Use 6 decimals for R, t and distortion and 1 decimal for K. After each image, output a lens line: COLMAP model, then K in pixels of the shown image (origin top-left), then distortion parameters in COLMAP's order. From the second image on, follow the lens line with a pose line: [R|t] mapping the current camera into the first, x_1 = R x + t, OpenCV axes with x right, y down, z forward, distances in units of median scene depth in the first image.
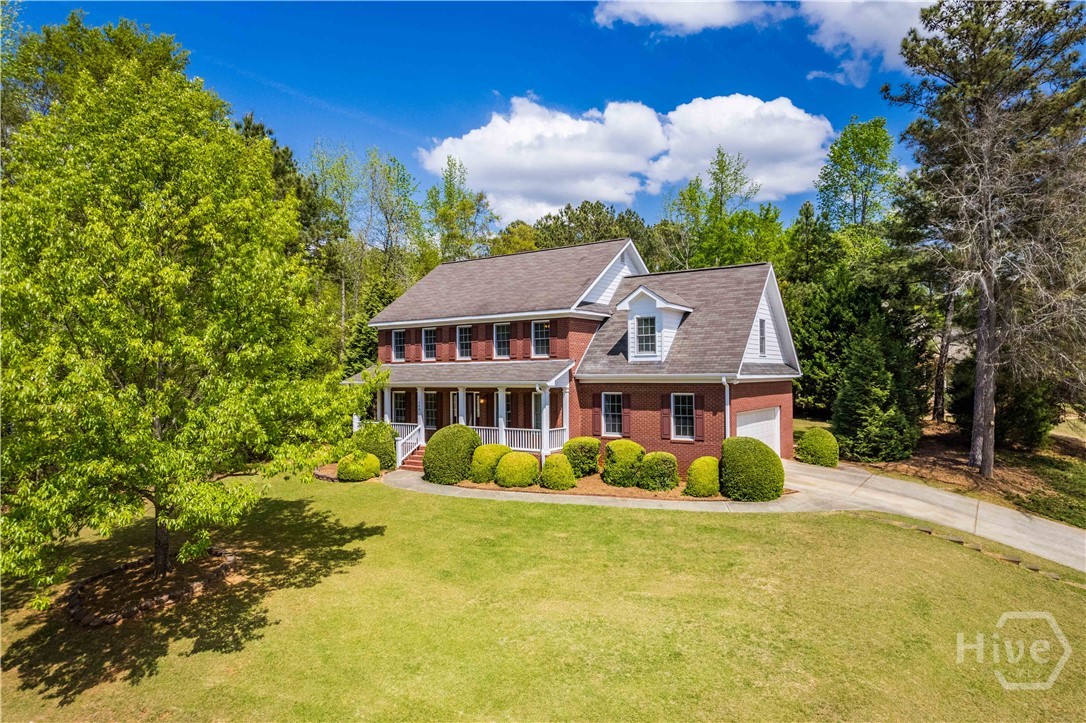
lens RADIAL K [[694.4, 0, 543.0], [0, 694.4, 361.5], [0, 0, 1]] dist [-0.081854, 0.073806]
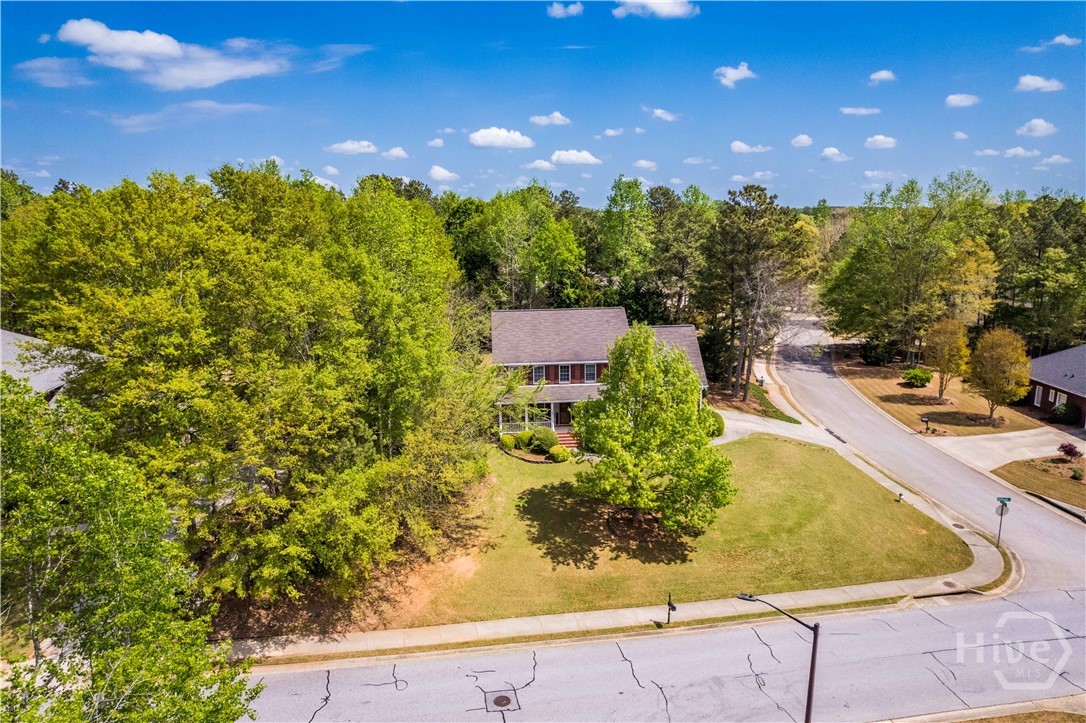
lens RADIAL K [[694.4, 0, 543.0], [0, 694.4, 361.5], [0, 0, 1]] dist [-0.081854, 0.073806]
pose [[0.779457, -0.134855, 0.611769, -1.460505], [0.003289, 0.977423, 0.211266, -0.514995], [-0.626447, -0.162661, 0.762303, -0.414704]]
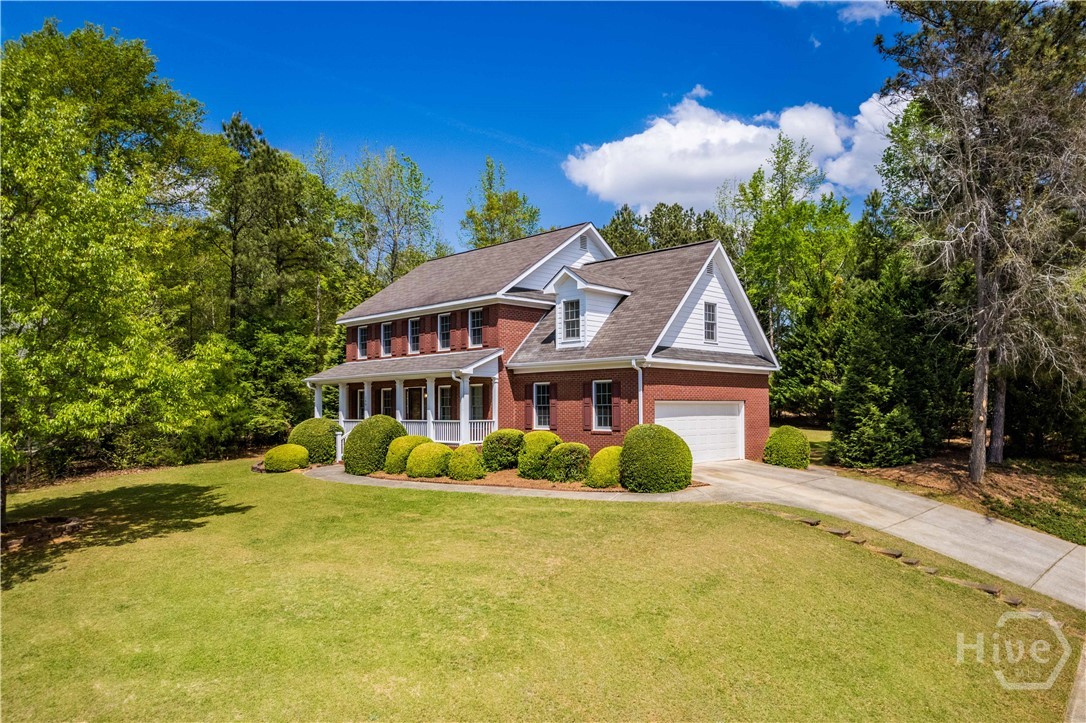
lens RADIAL K [[754.1, 0, 588.4], [0, 754.1, 393.3], [0, 0, 1]] dist [-0.031752, 0.001979]
pose [[0.990748, -0.001135, -0.135707, 0.305960], [0.000921, 0.999998, -0.001639, 0.062046], [0.135709, 0.001499, 0.990748, -0.001230]]
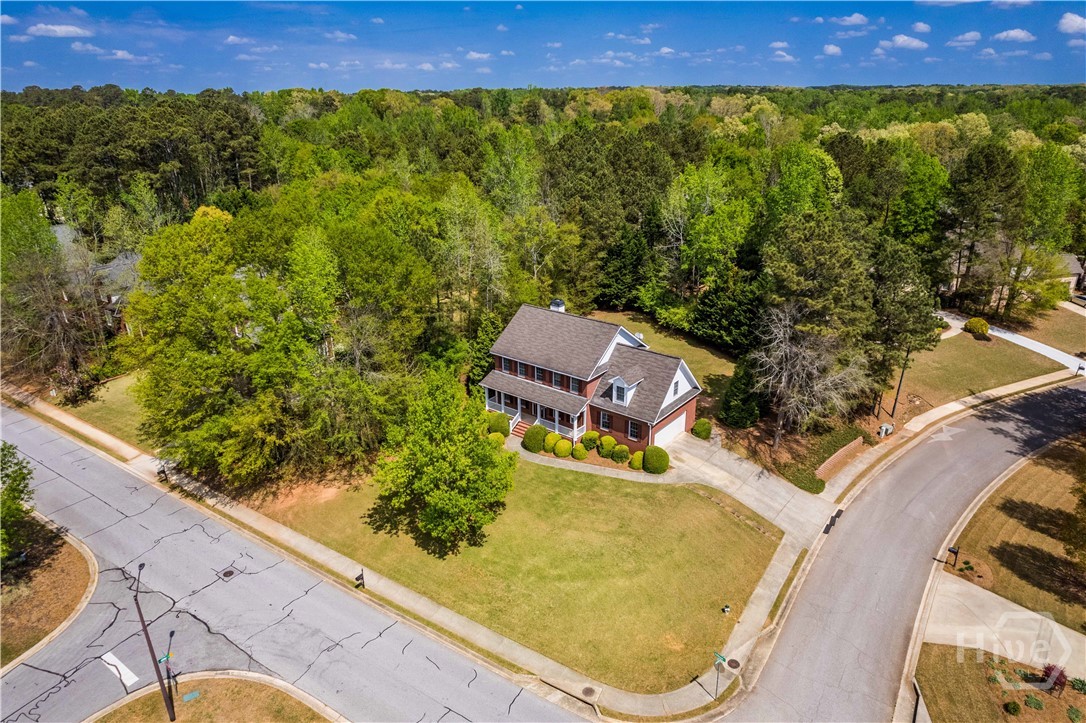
lens RADIAL K [[694.4, 0, 543.0], [0, 694.4, 361.5], [0, 0, 1]] dist [-0.081854, 0.073806]
pose [[0.997046, 0.021286, -0.073803, 0.061563], [0.008295, 0.925376, 0.378960, -0.988654], [0.076363, -0.378452, 0.922465, -1.060986]]
